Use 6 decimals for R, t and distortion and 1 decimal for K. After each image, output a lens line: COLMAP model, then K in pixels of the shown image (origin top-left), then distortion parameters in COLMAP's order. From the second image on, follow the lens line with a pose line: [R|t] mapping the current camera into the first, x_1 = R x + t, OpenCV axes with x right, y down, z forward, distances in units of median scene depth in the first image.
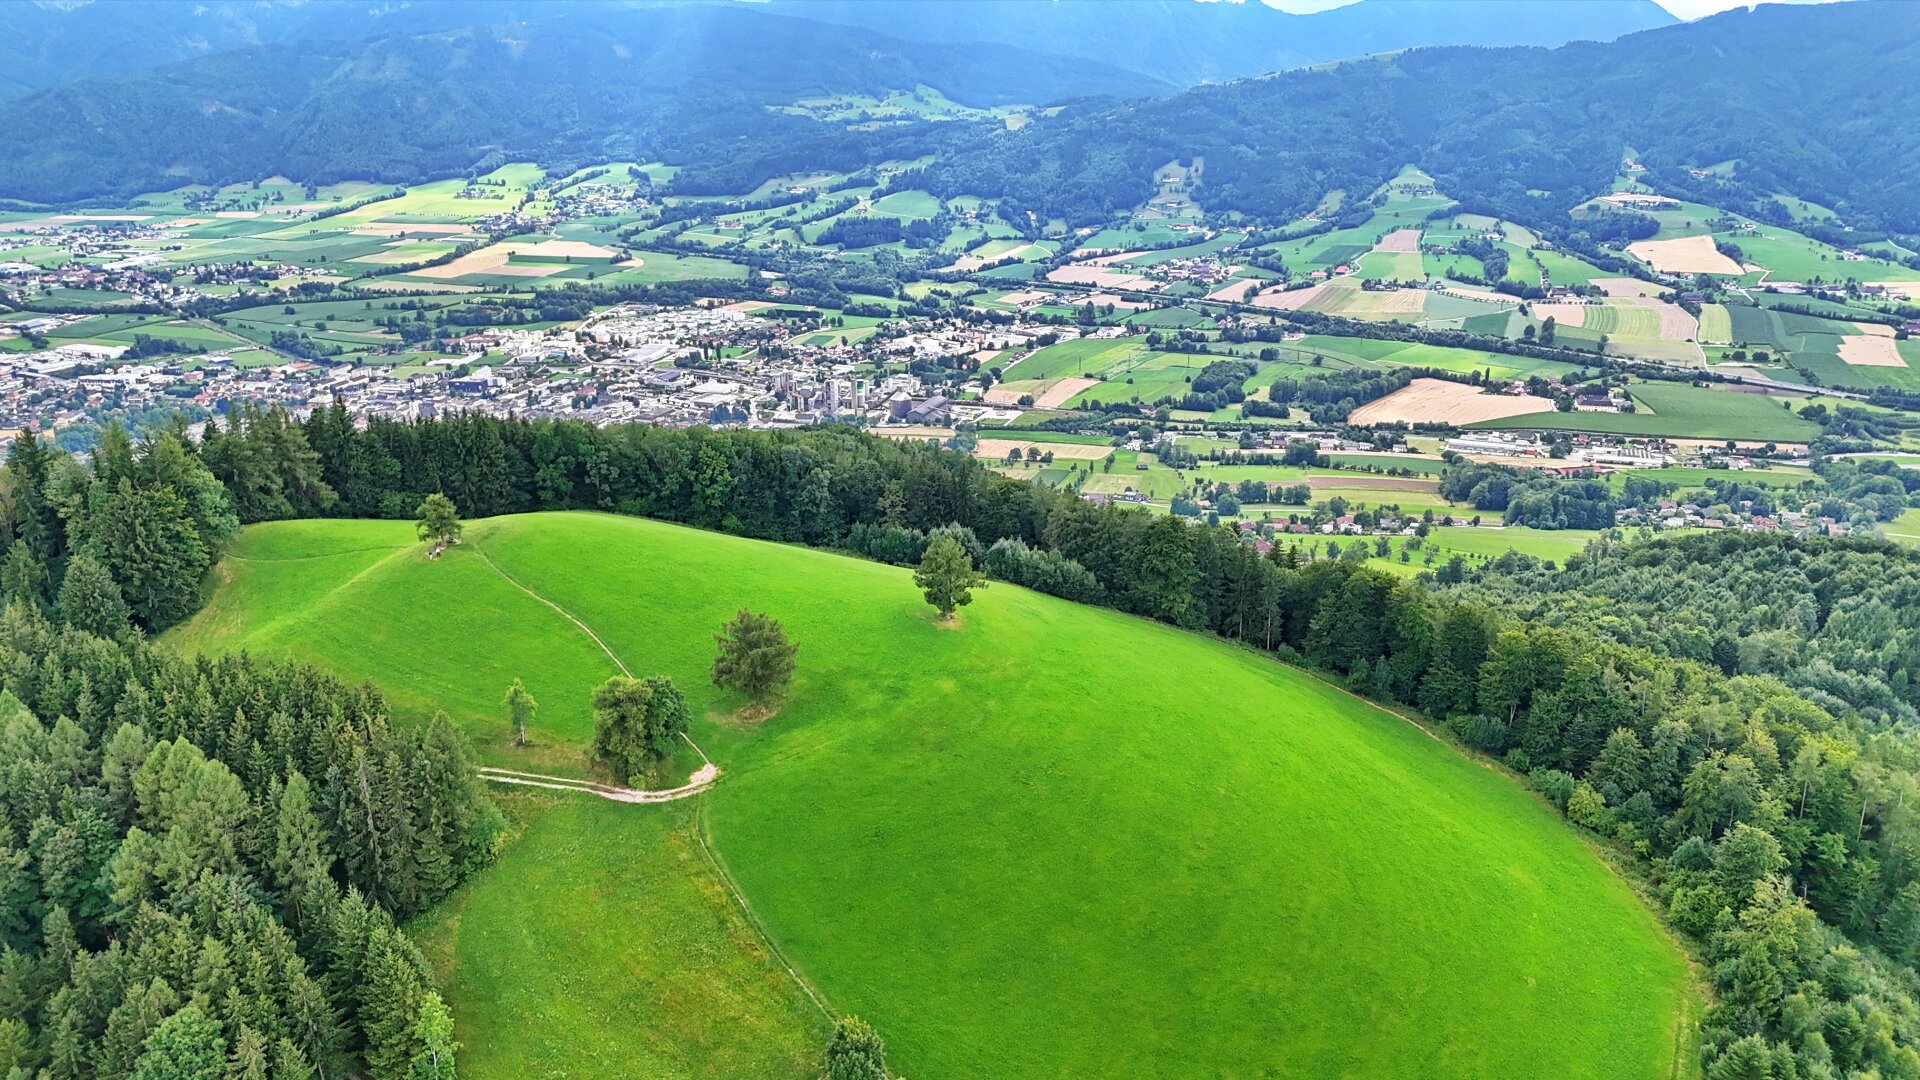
lens RADIAL K [[1408.3, 0, 962.7], [0, 1408.3, 545.0], [0, 0, 1]] dist [0.078806, -0.076369]
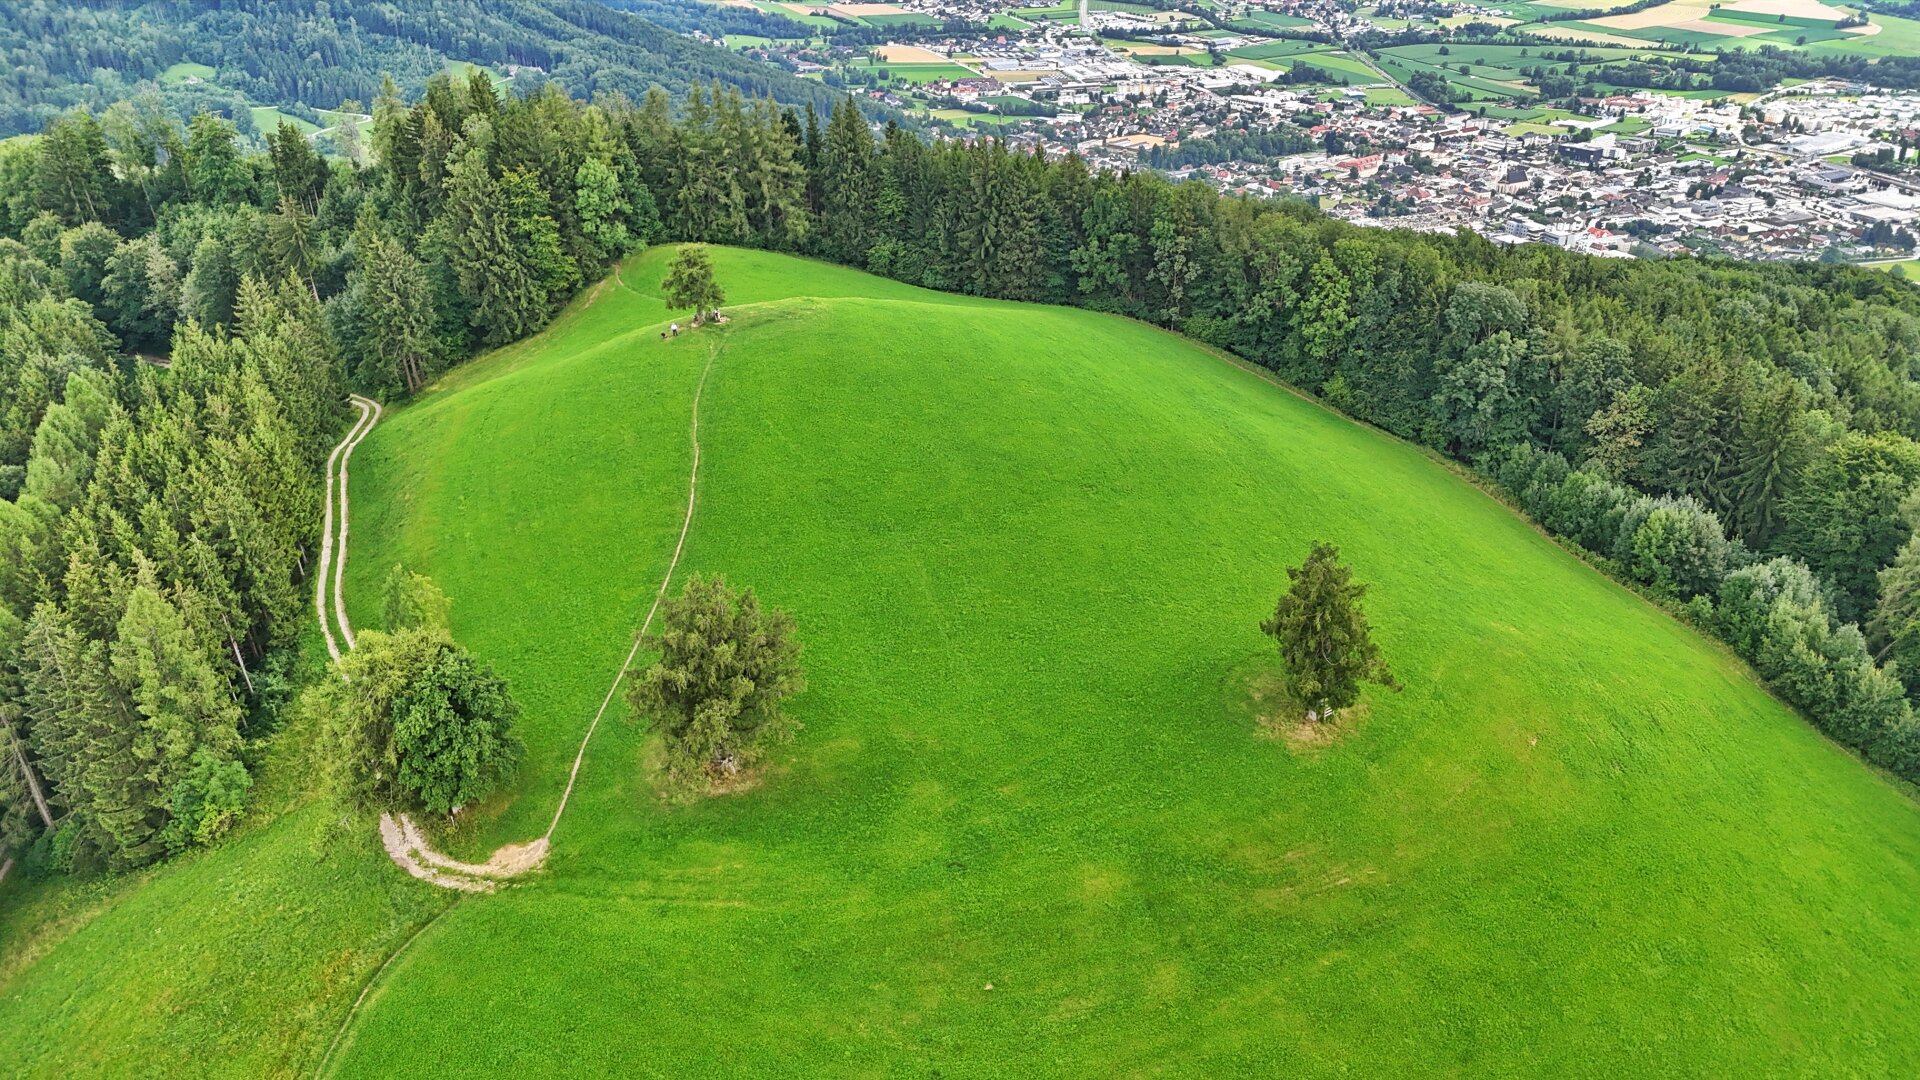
lens RADIAL K [[1408.3, 0, 962.4], [0, 1408.3, 535.3], [0, 0, 1]] dist [0.078806, -0.076369]
pose [[0.705846, 0.317717, -0.633117, 0.022227], [-0.216617, 0.947769, 0.234118, -0.010681], [0.674432, -0.028107, 0.737802, 0.070068]]
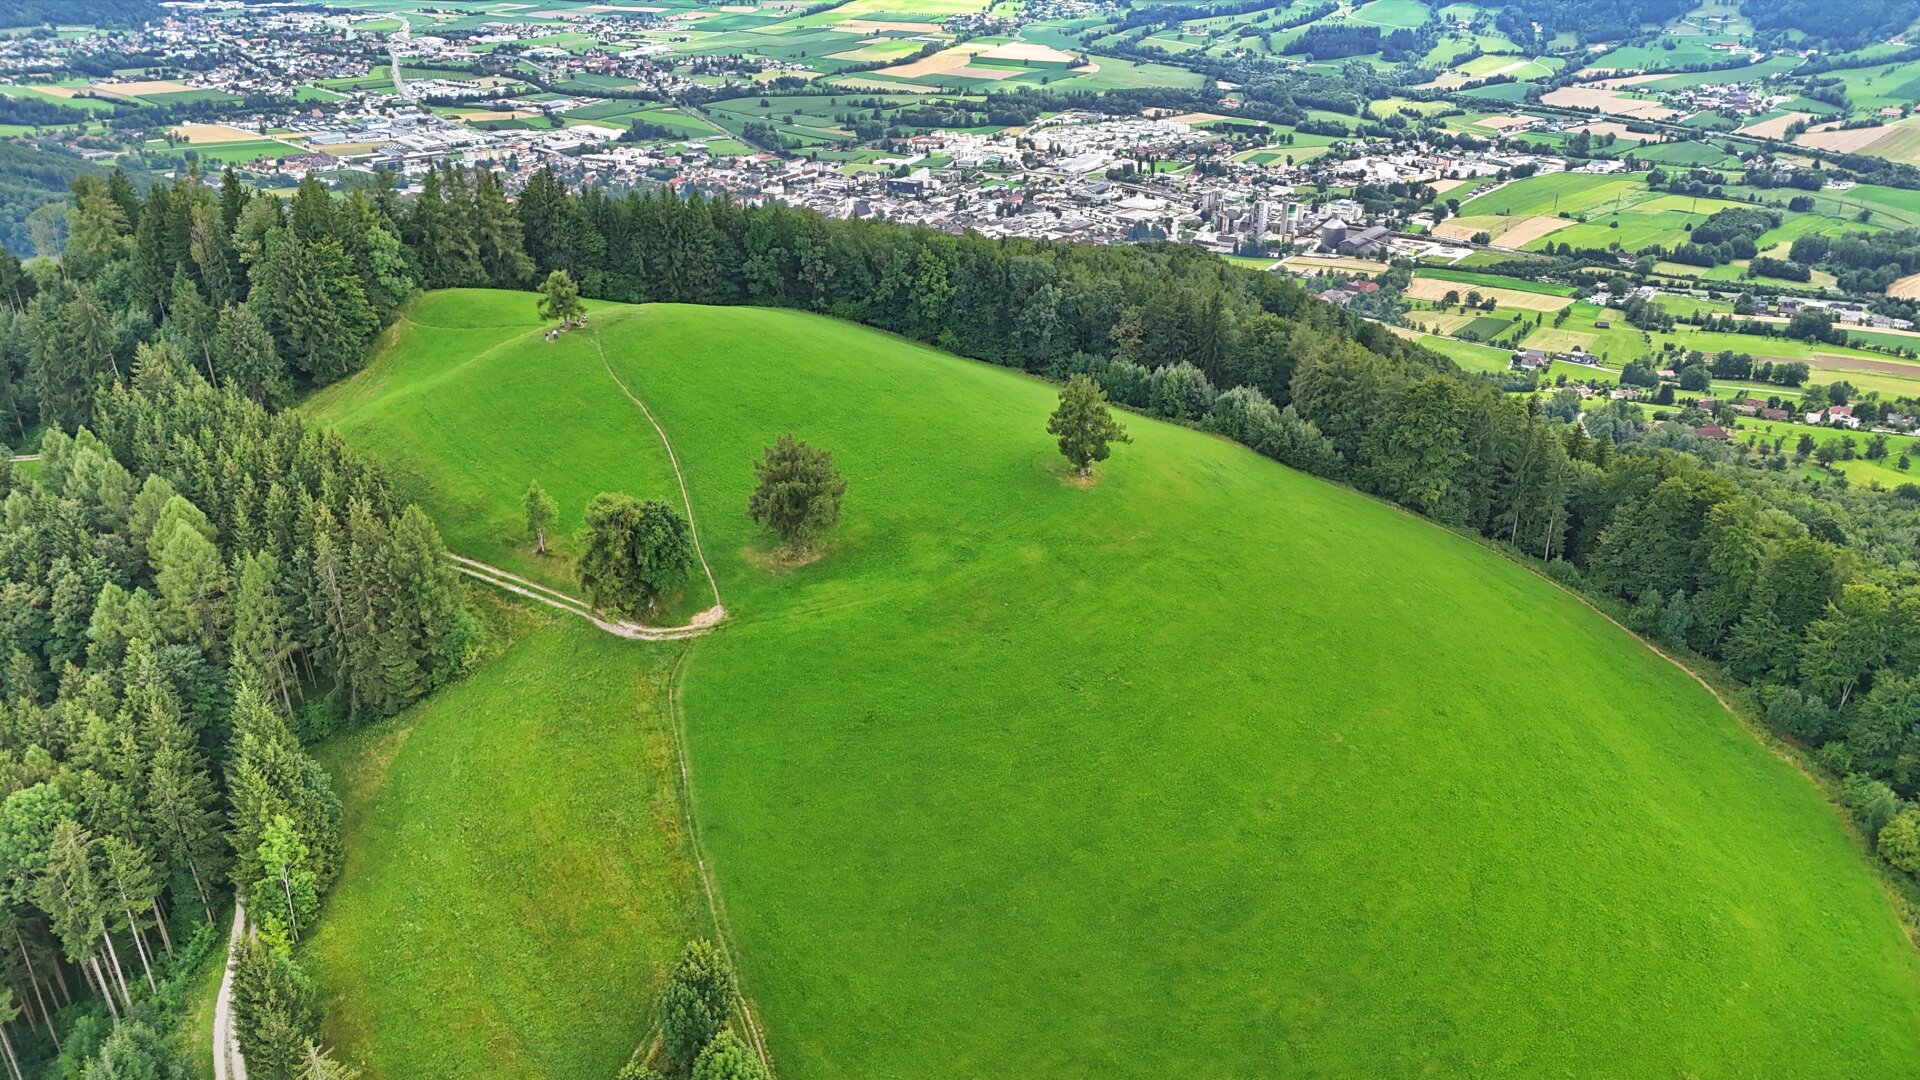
lens RADIAL K [[1408.3, 0, 959.5], [0, 1408.3, 540.0], [0, 0, 1]] dist [0.078806, -0.076369]
pose [[0.946839, 0.137425, -0.290878, 0.020426], [-0.101802, 0.985696, 0.134314, -0.001701], [0.305175, -0.097562, 0.947285, 0.021808]]
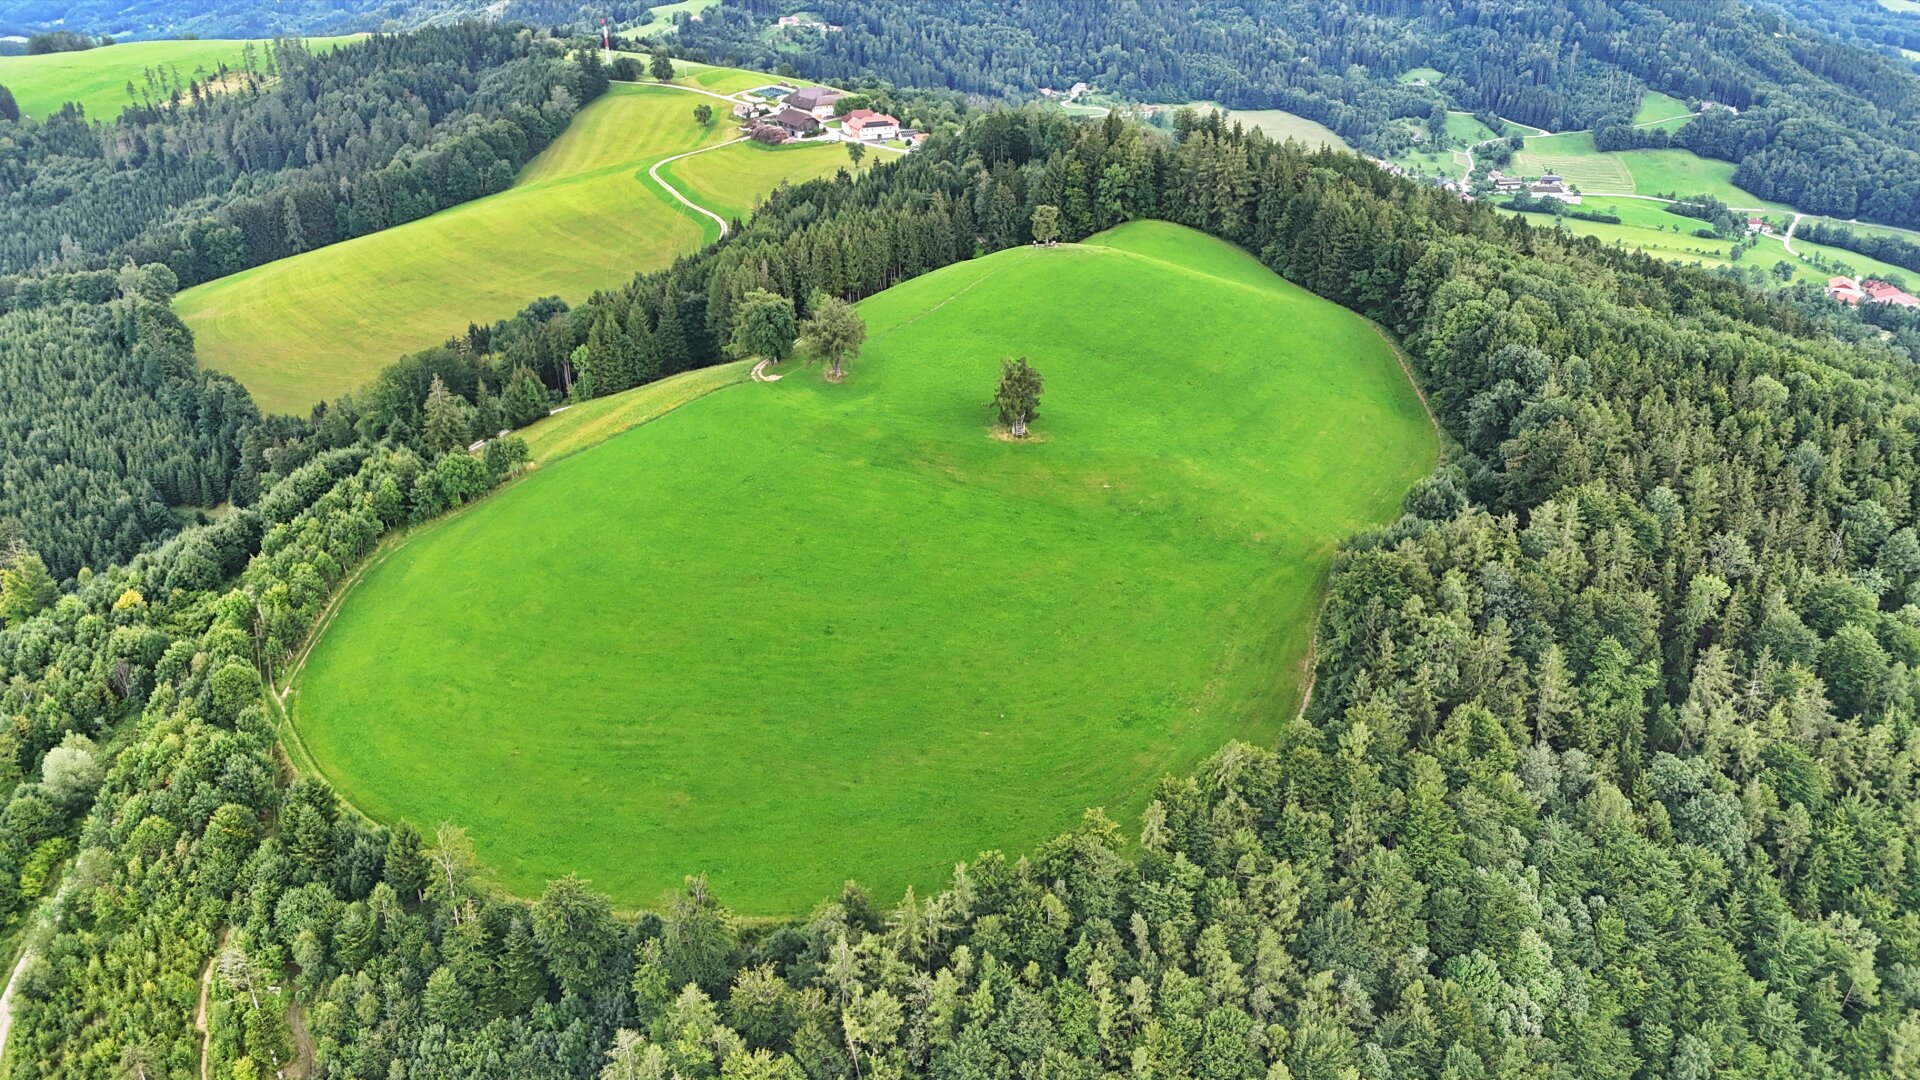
lens RADIAL K [[1408.3, 0, 963.1], [0, 1408.3, 542.7], [0, 0, 1]] dist [0.078806, -0.076369]
pose [[-0.077775, 0.449214, -0.890033, 0.118859], [-0.310076, 0.837561, 0.449826, -0.041977], [0.947525, 0.310963, 0.074149, 0.109844]]
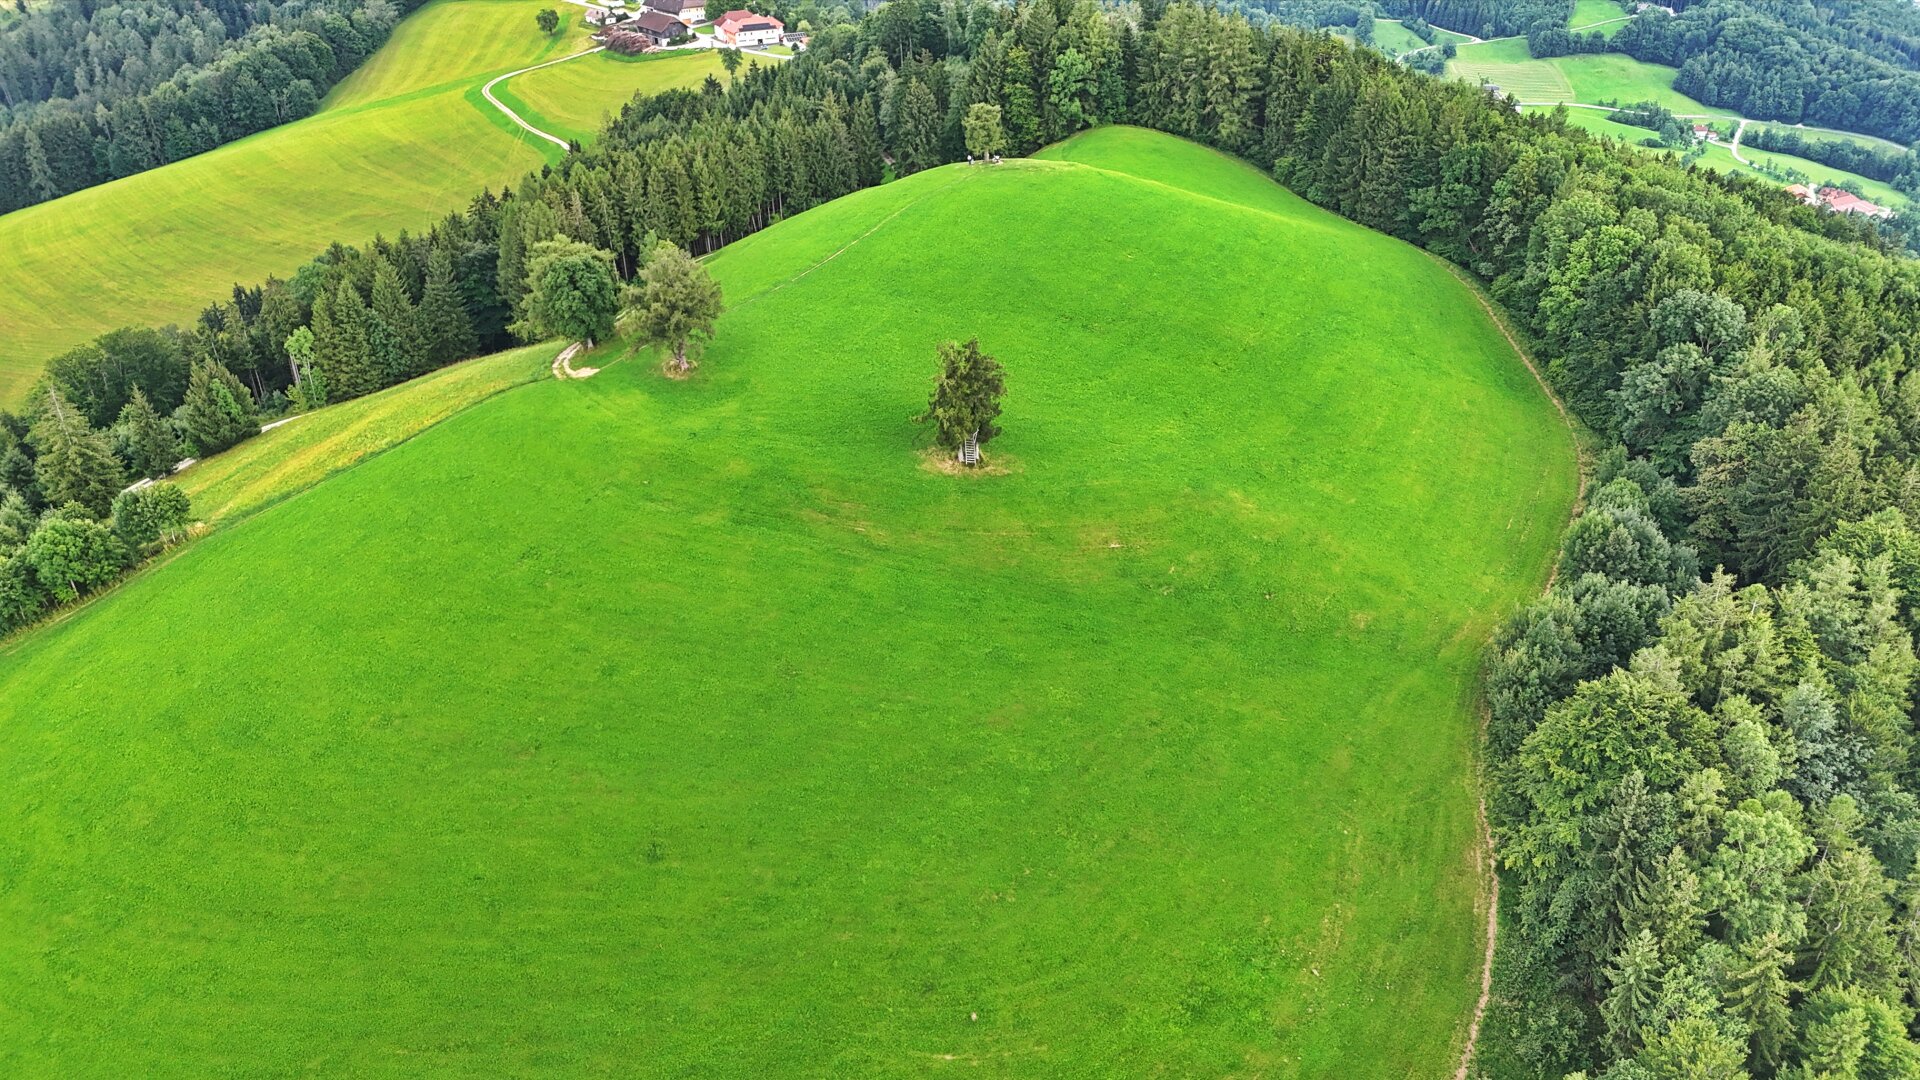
lens RADIAL K [[1408.3, 0, 965.5], [0, 1408.3, 541.7], [0, 0, 1]] dist [0.078806, -0.076369]
pose [[-0.006143, 0.491080, -0.871093, 0.071924], [-0.305656, 0.828496, 0.469222, -0.027990], [0.952122, 0.269137, 0.145012, 0.110445]]
